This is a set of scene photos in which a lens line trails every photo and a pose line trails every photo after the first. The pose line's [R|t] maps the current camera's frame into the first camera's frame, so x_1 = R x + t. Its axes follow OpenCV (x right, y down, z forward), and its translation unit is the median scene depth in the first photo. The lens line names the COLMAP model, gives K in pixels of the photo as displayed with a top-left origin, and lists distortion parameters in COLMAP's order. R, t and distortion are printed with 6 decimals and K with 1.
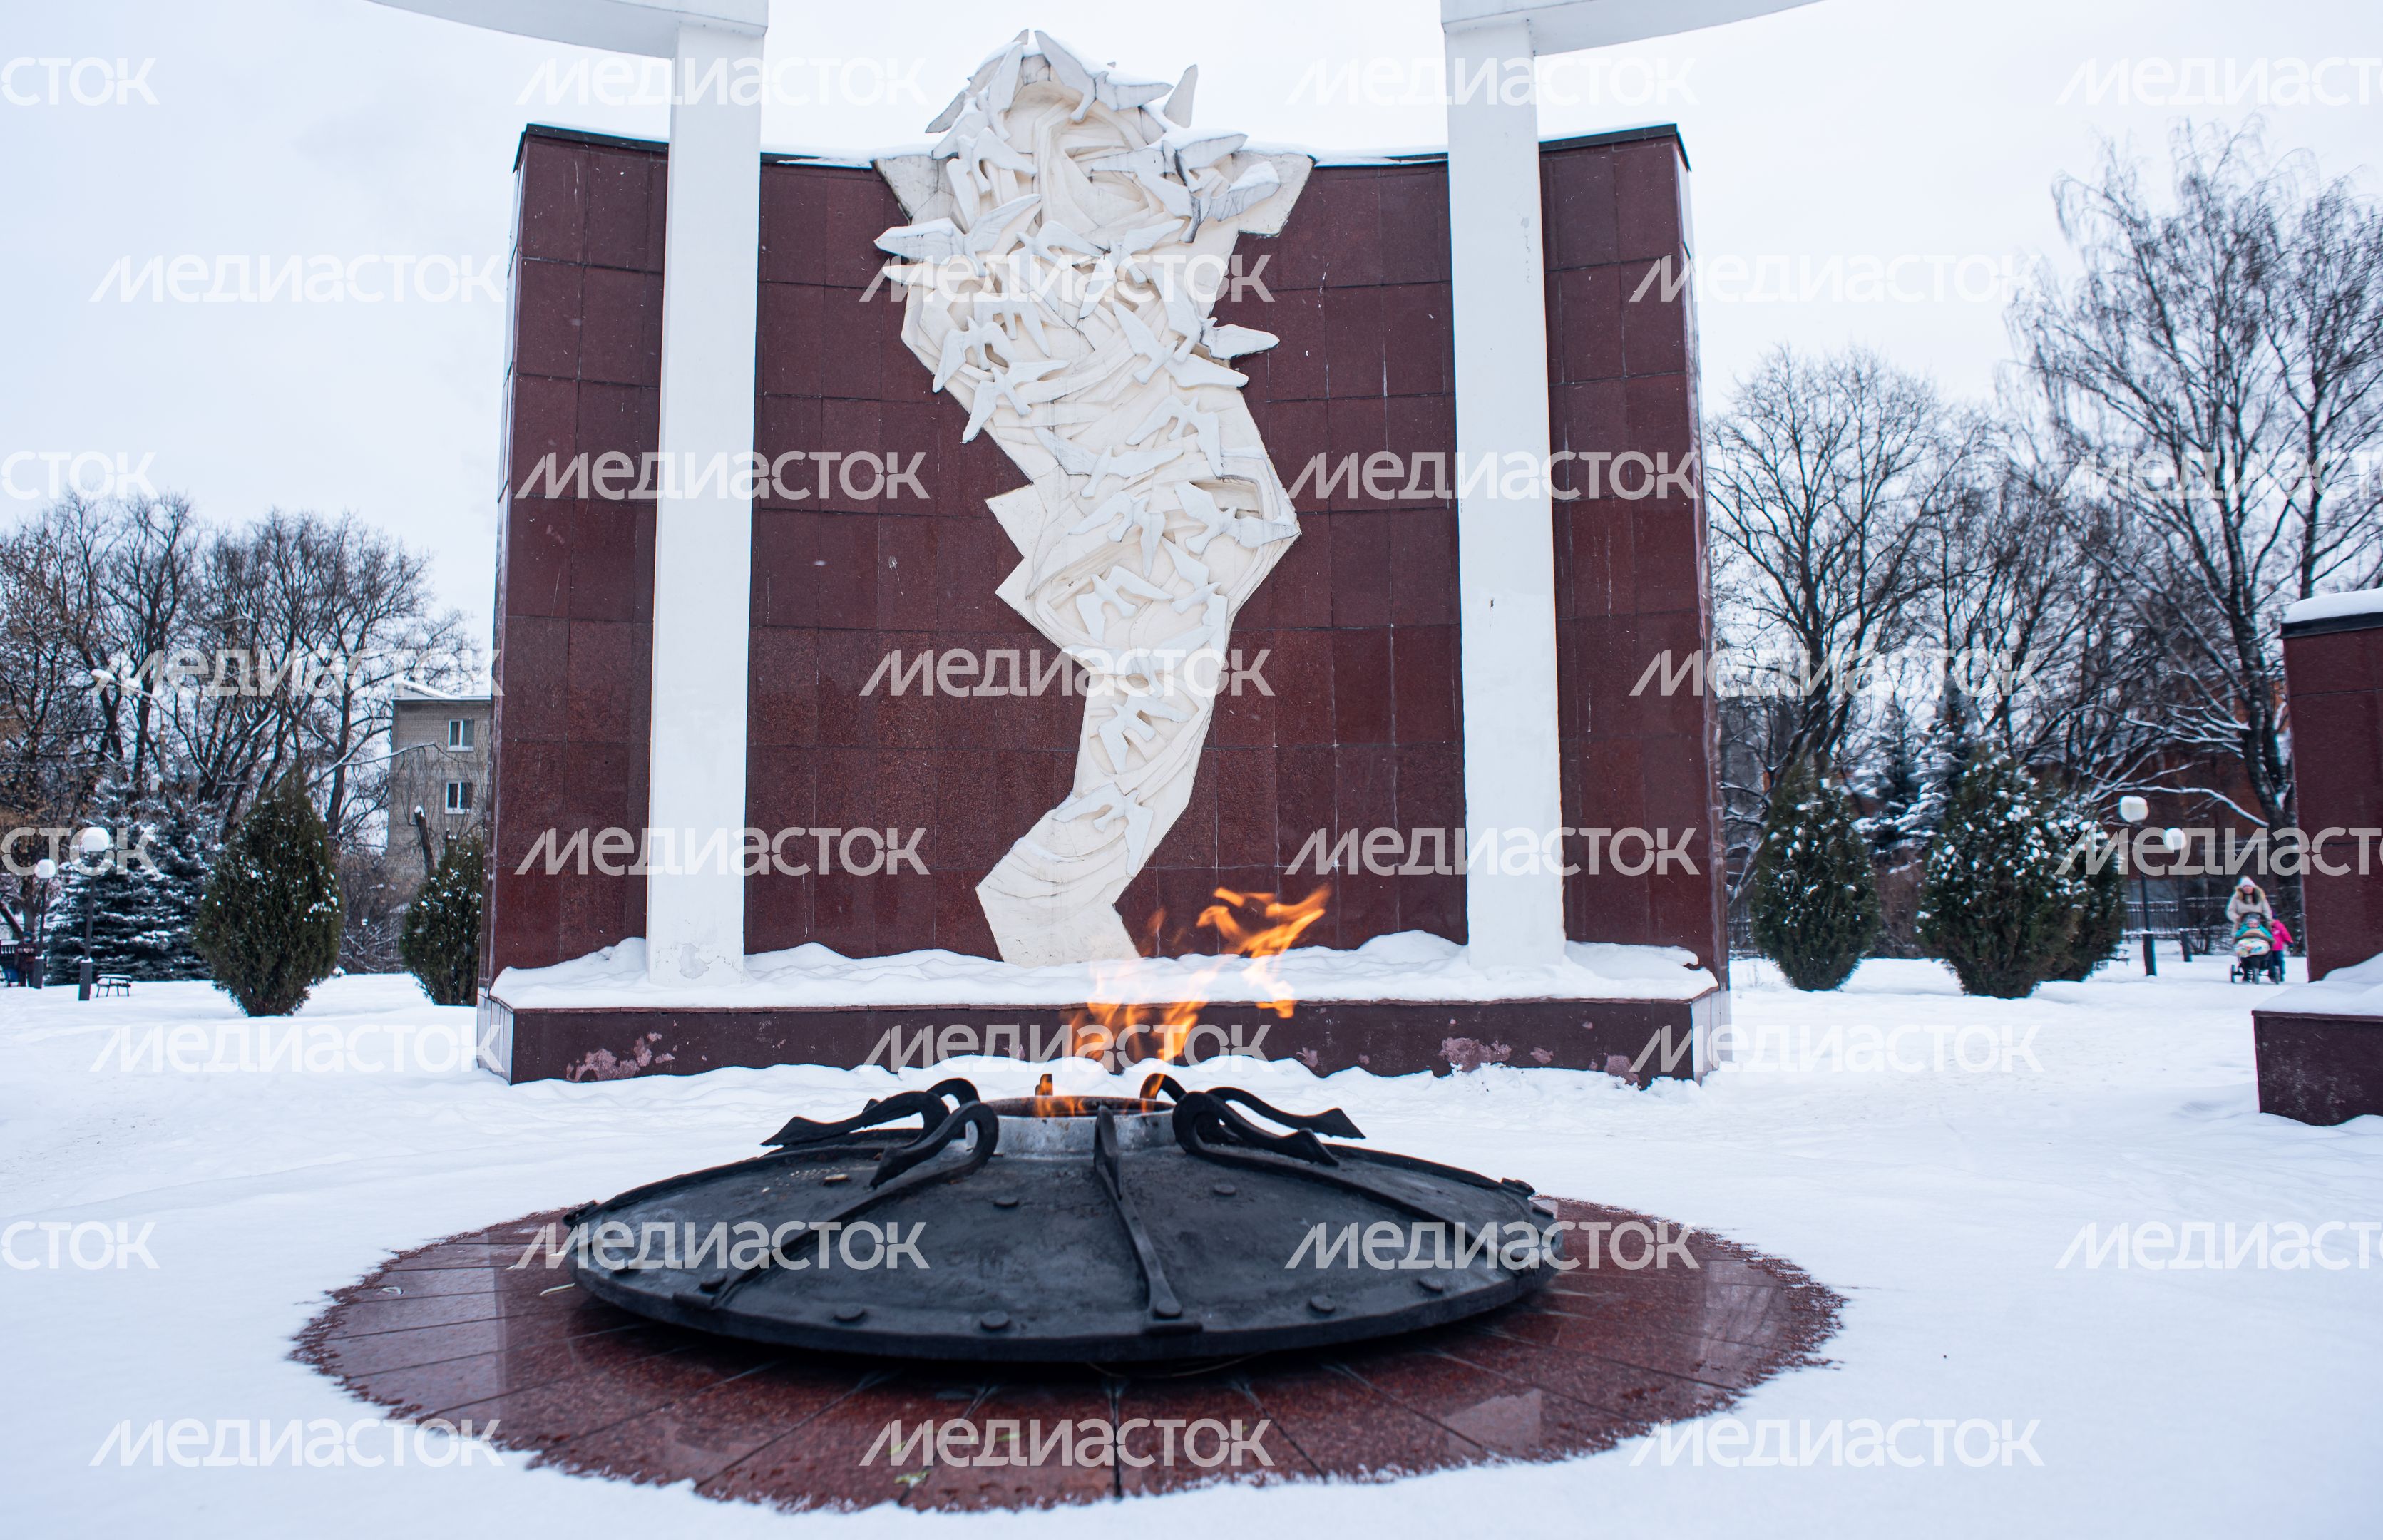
lens RADIAL K [[1683.8, 0, 1142.4], [0, 1683.8, 716.9], [0, 0, 1]] dist [-0.094030, 0.078536]
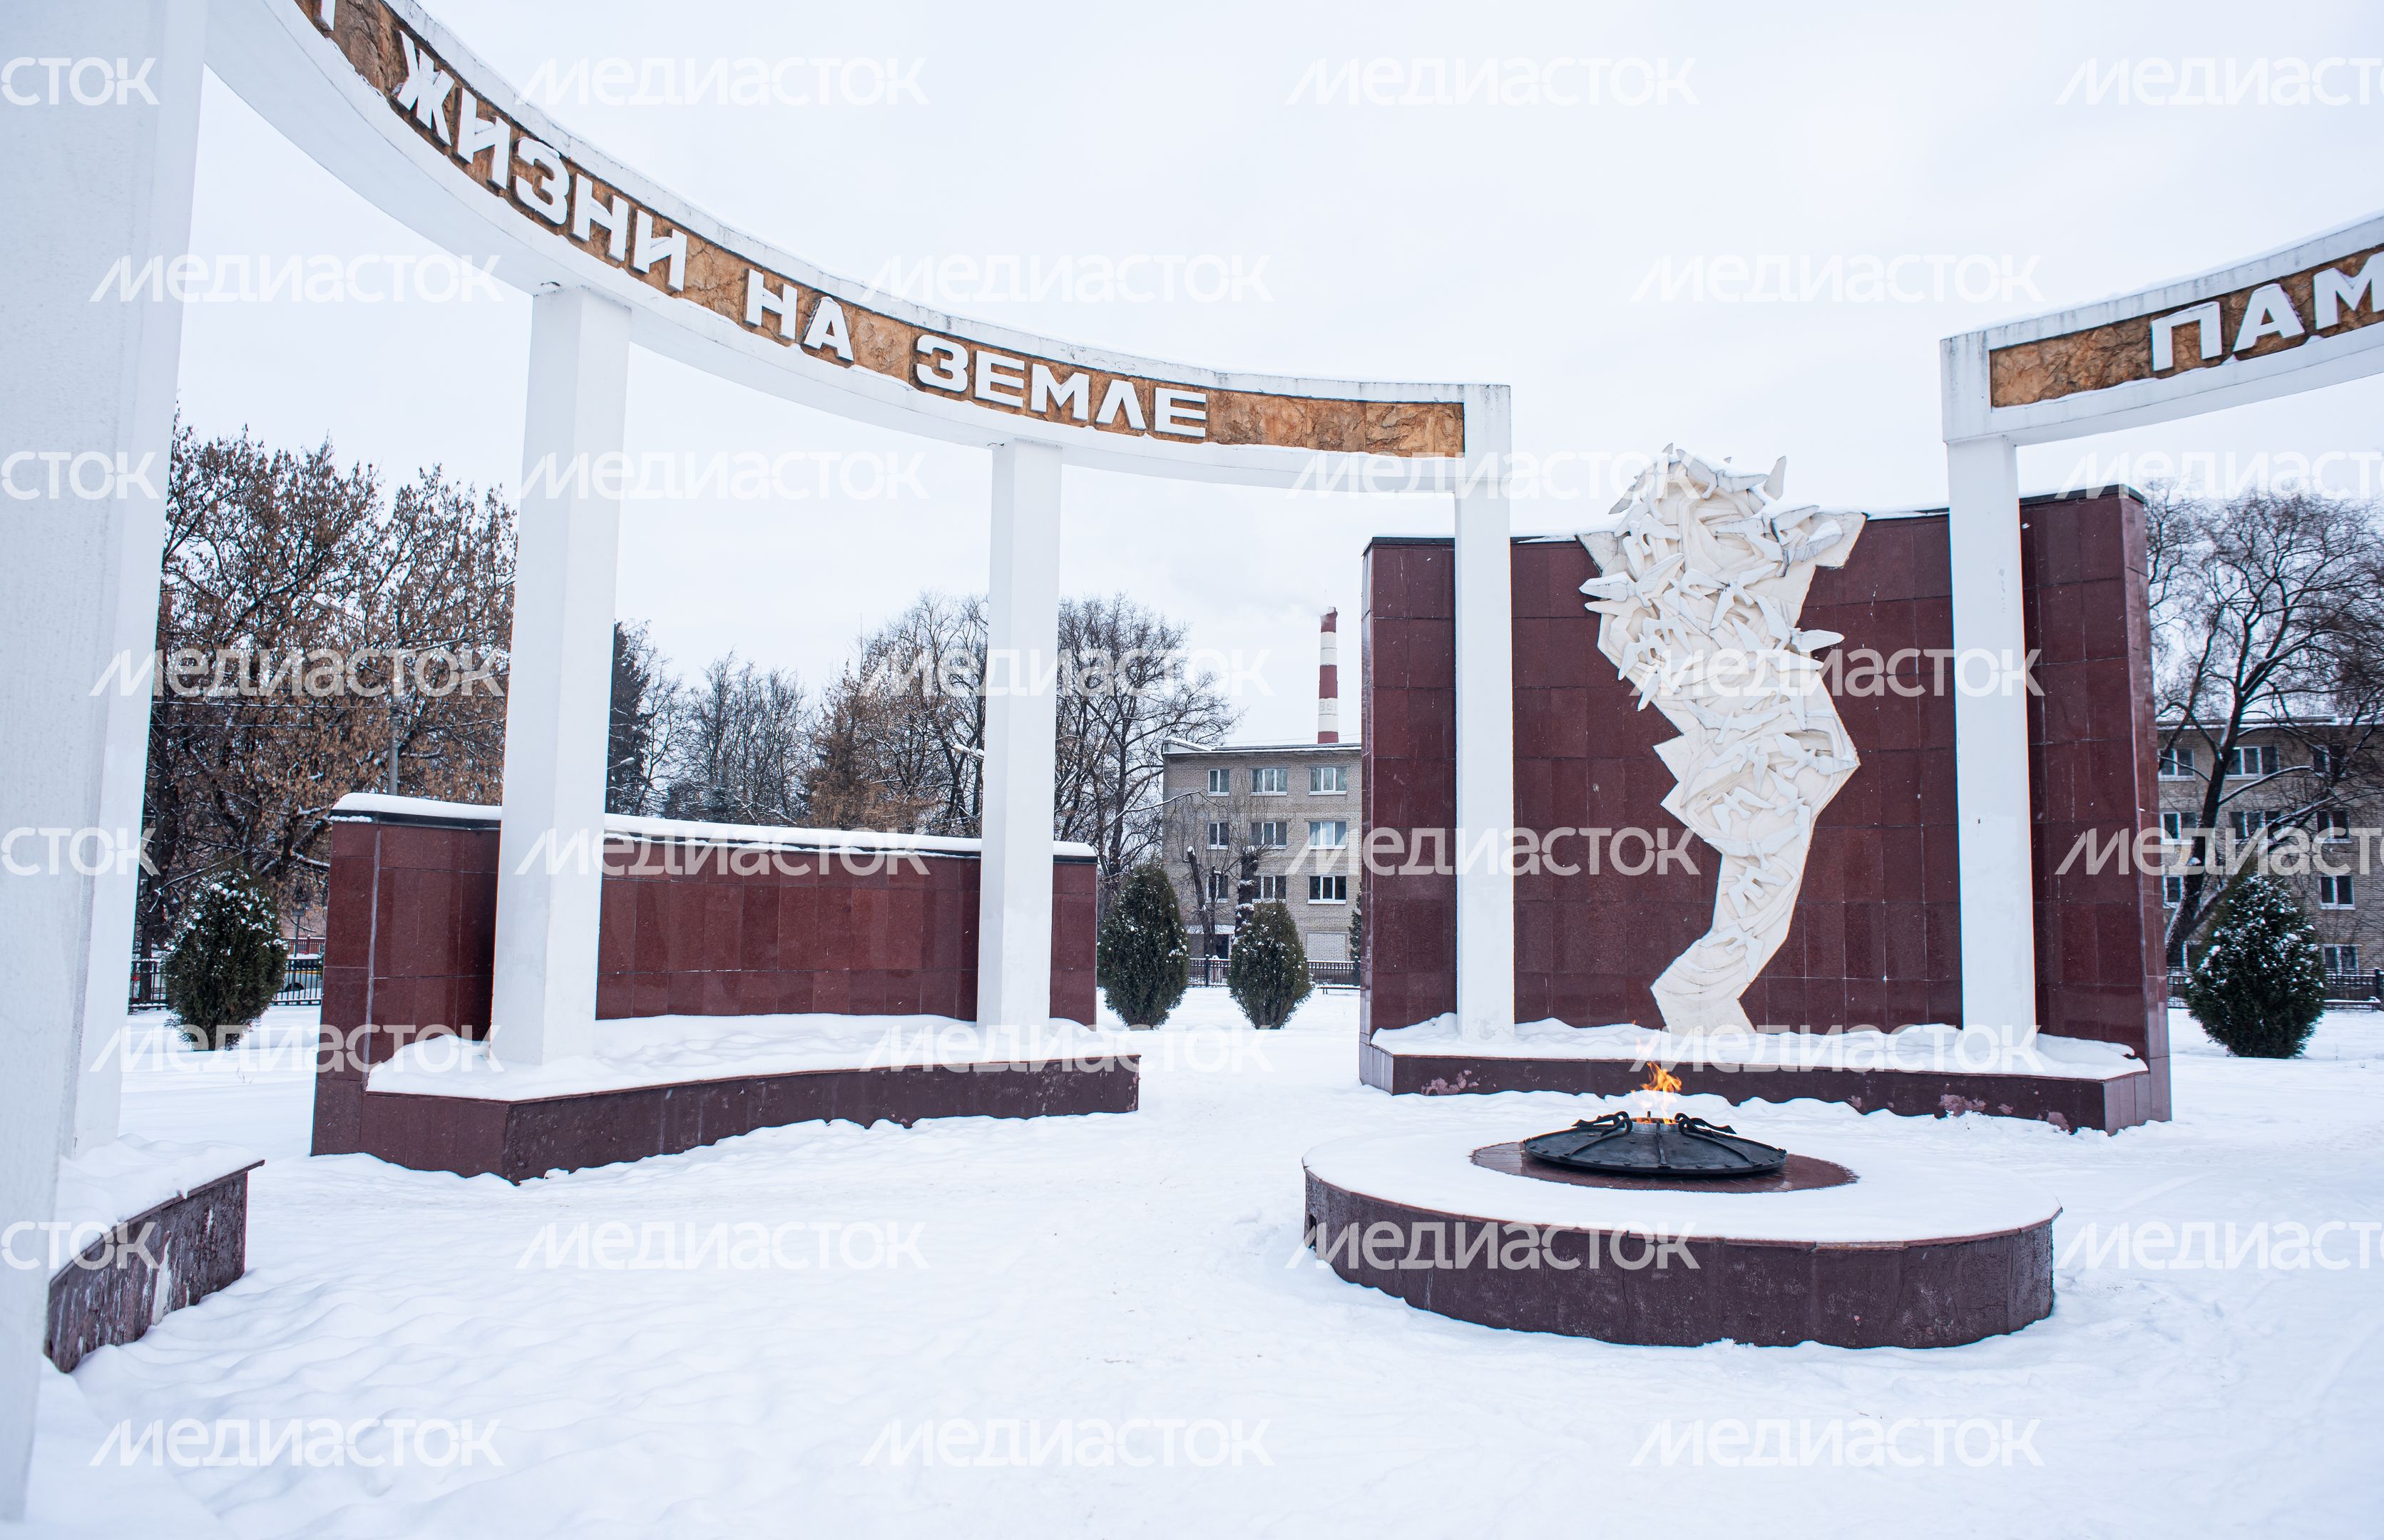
lens RADIAL K [[1608.9, 0, 1200.1], [0, 1608.9, 755.0], [0, 0, 1]] dist [-0.086887, 0.075686]
pose [[0.925654, -0.019565, -0.377866, 0.084679], [0.022940, 0.999727, 0.004432, -0.138821], [0.377676, -0.012771, 0.925850, -0.593907]]
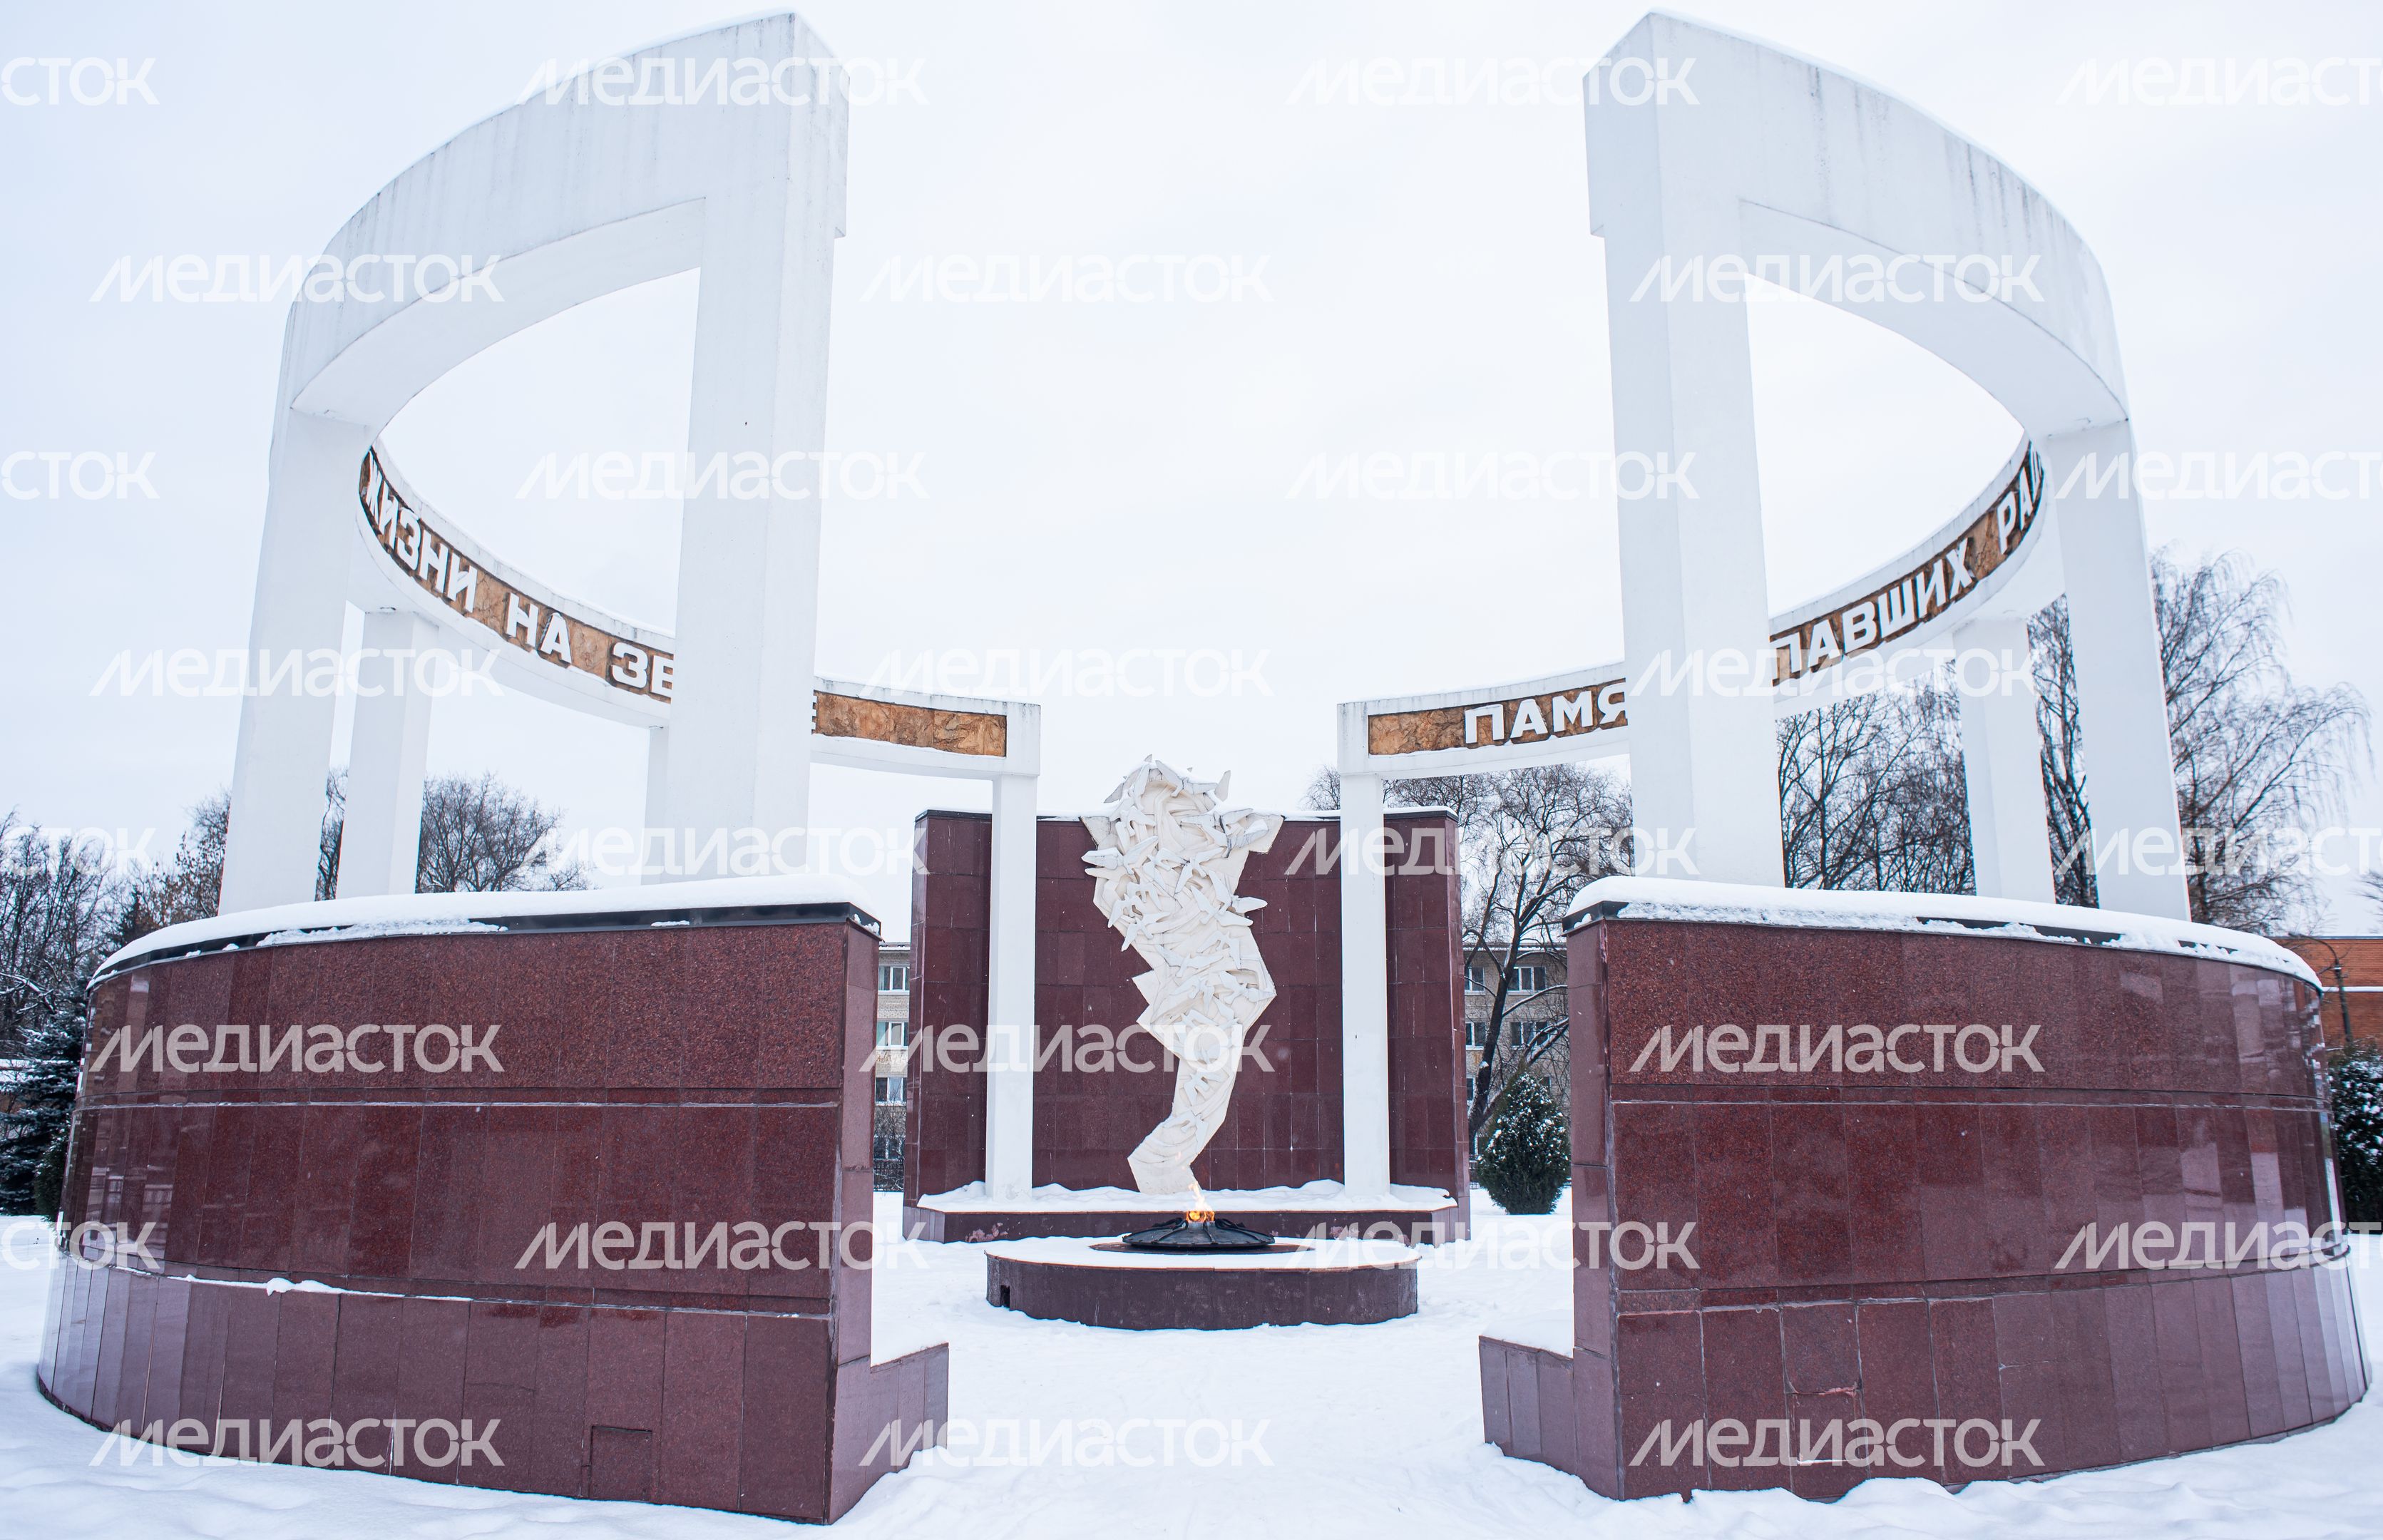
lens RADIAL K [[1641.8, 0, 1189.4], [0, 1641.8, 787.8], [0, 0, 1]] dist [-0.091085, 0.076529]
pose [[0.999984, 0.005393, -0.001852, -0.016446], [-0.005541, 0.995691, -0.092565, -0.179759], [0.001345, 0.092573, 0.995705, -1.150024]]
